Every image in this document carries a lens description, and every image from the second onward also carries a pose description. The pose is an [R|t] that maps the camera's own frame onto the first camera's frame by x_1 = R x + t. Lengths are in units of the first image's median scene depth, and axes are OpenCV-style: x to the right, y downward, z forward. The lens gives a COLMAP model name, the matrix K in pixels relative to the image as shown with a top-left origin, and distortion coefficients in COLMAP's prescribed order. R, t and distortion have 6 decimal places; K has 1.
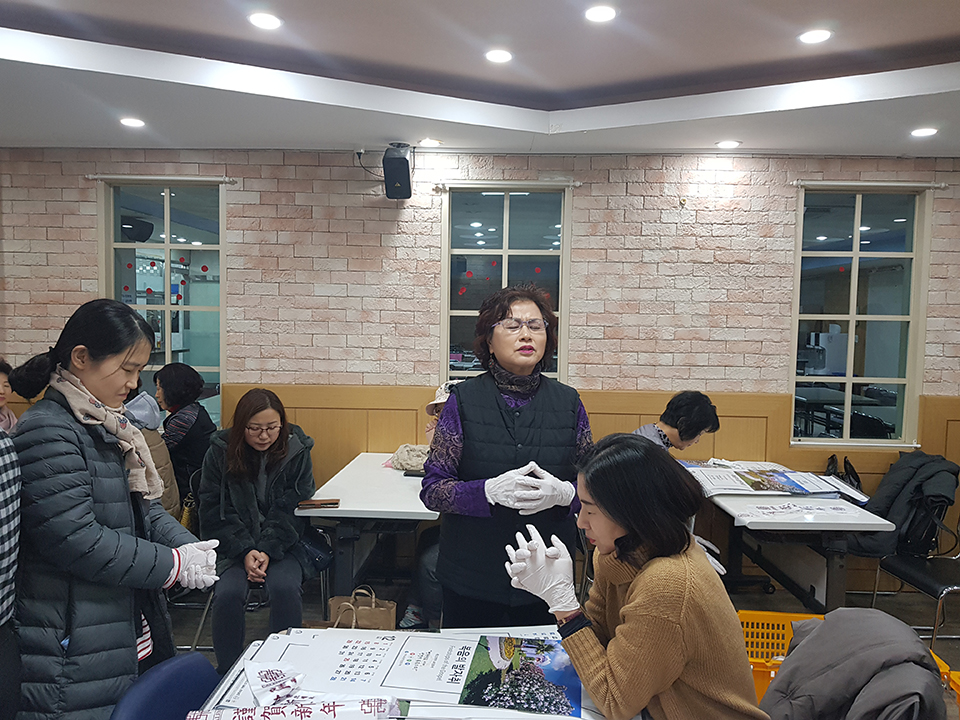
lens RADIAL K [[741.4, 0, 480.0], [0, 741.4, 360.0], [0, 0, 1]] dist [0.069162, -0.119397]
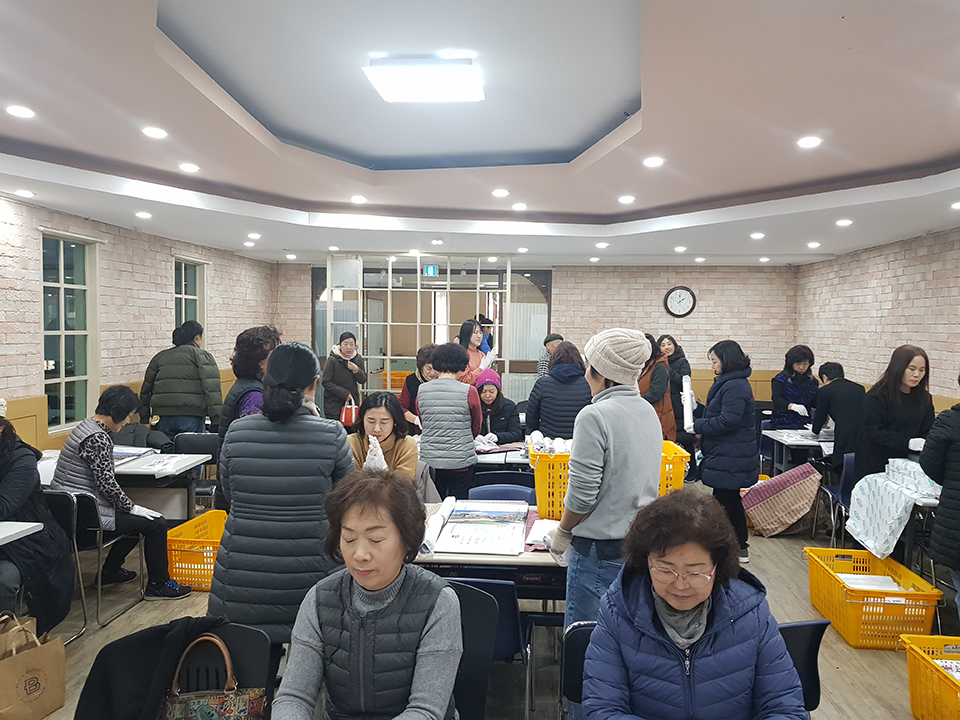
lens RADIAL K [[741.4, 0, 480.0], [0, 741.4, 360.0], [0, 0, 1]] dist [0.069162, -0.119397]
pose [[0.030301, -0.059771, 0.997752, -0.823634], [0.061702, 0.996419, 0.057817, -0.040837], [-0.997635, 0.059812, 0.033881, 0.224379]]
